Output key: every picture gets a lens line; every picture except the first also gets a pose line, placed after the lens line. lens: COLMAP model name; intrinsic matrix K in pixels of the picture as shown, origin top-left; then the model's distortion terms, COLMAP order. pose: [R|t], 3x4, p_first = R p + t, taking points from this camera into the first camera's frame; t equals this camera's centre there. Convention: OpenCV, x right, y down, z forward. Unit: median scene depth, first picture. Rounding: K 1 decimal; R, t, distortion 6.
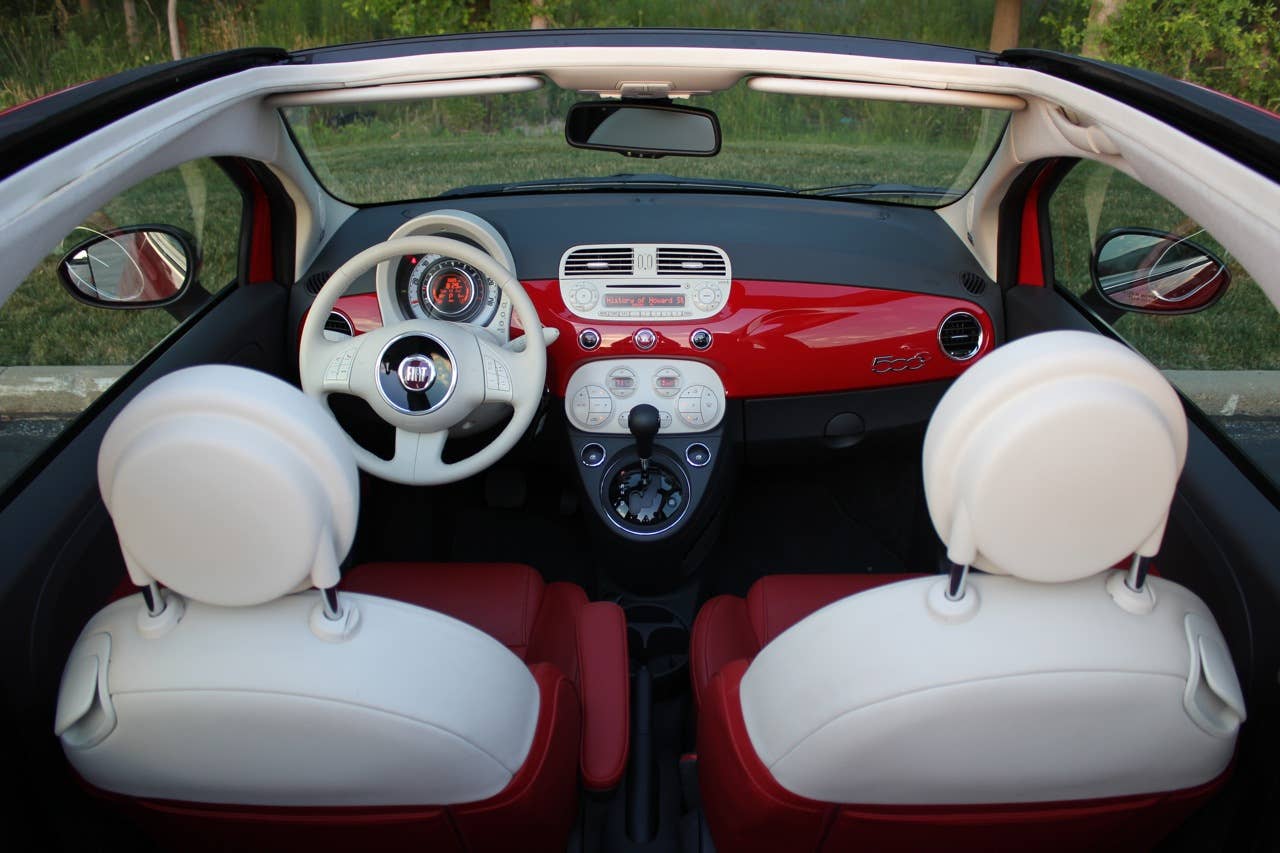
lens RADIAL K [[1074.2, 0, 640.0], [0, 1074.2, 426.5], [0, 0, 1]] dist [-0.173496, 0.170958]
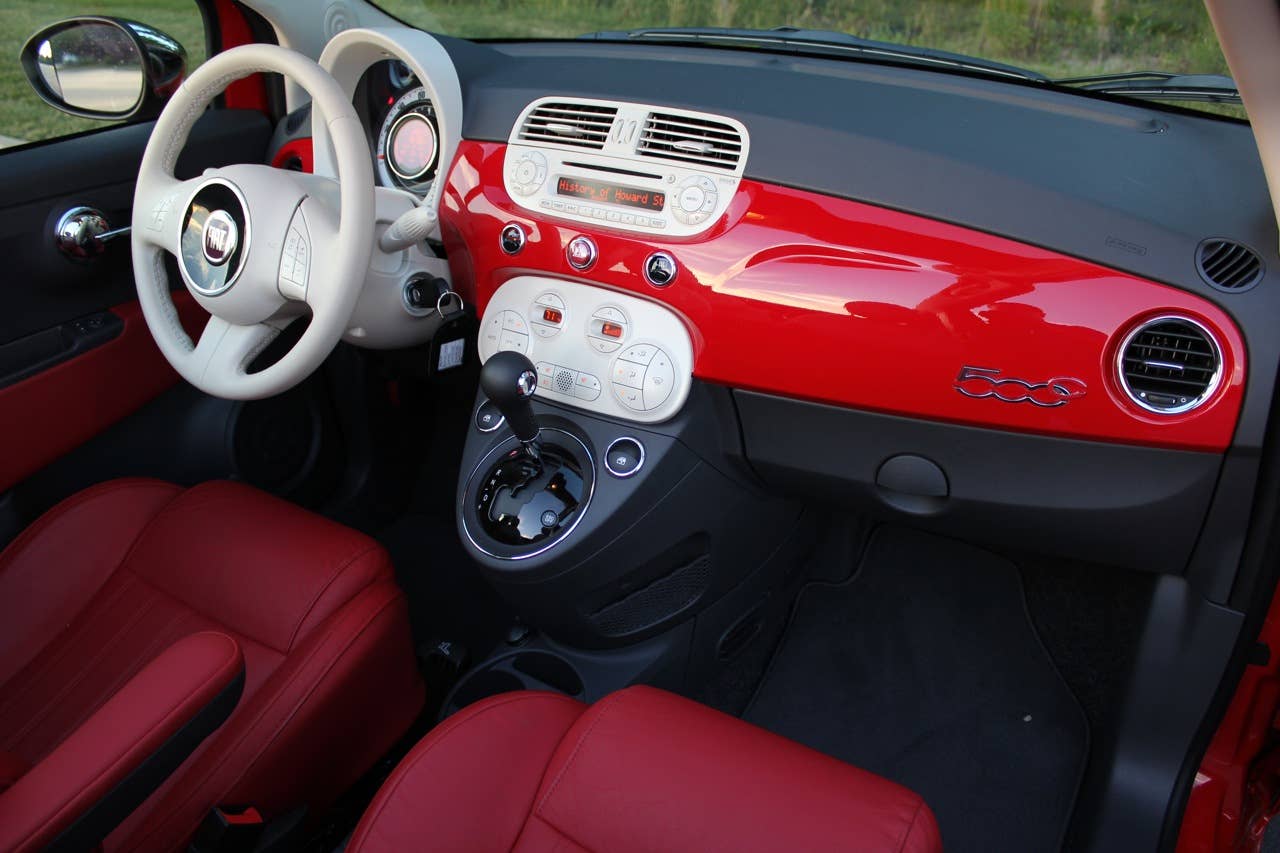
lens RADIAL K [[1074.2, 0, 640.0], [0, 1074.2, 426.5], [0, 0, 1]] dist [-0.173496, 0.170958]
pose [[0.843132, 0.246255, -0.478002, 0.346062], [-0.218946, 0.969160, 0.113097, -0.060518], [0.491112, 0.009301, 0.871047, 0.474862]]
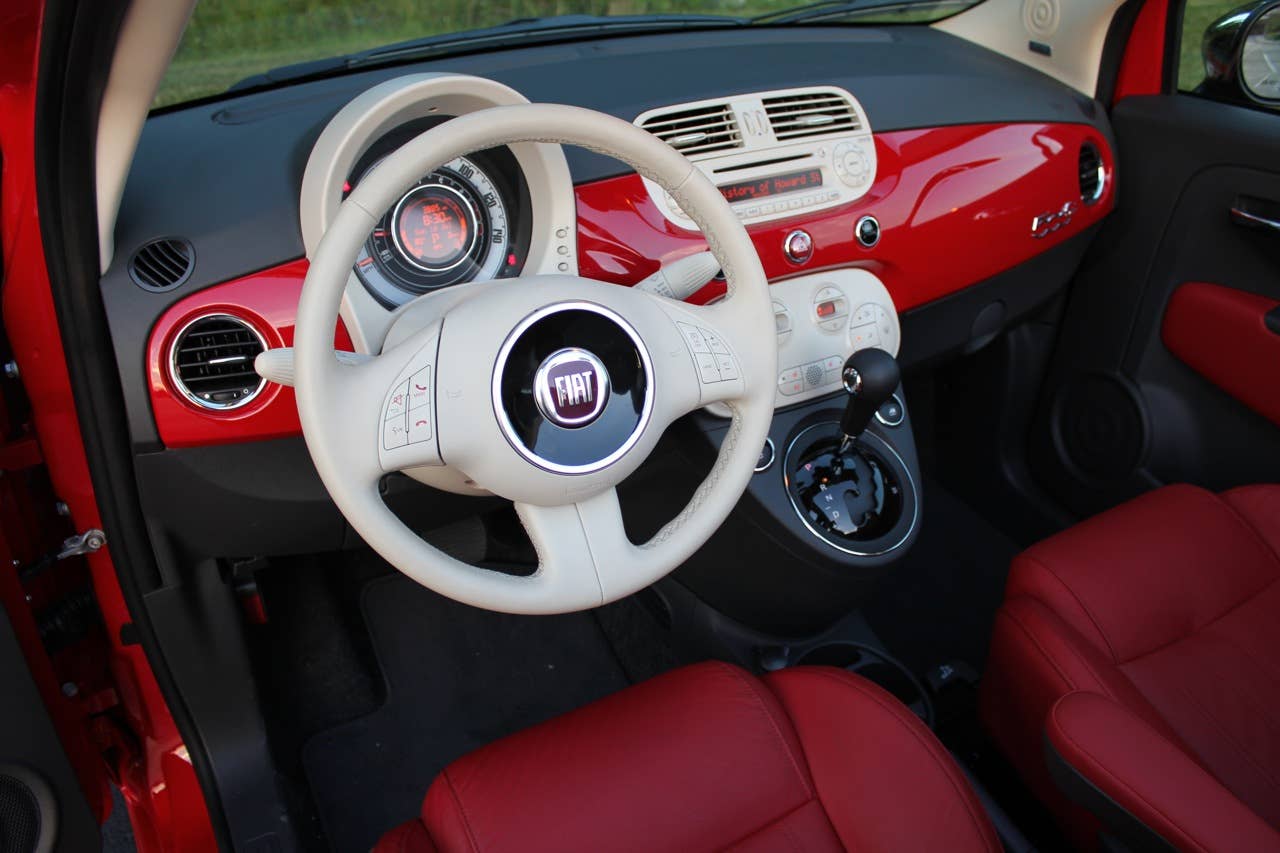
lens RADIAL K [[1074.2, 0, 640.0], [0, 1074.2, 426.5], [0, 0, 1]] dist [-0.173496, 0.170958]
pose [[0.869981, -0.254064, 0.422594, -0.350879], [0.221789, 0.967073, 0.124815, -0.076792], [-0.440390, -0.014860, 0.897684, 0.485960]]
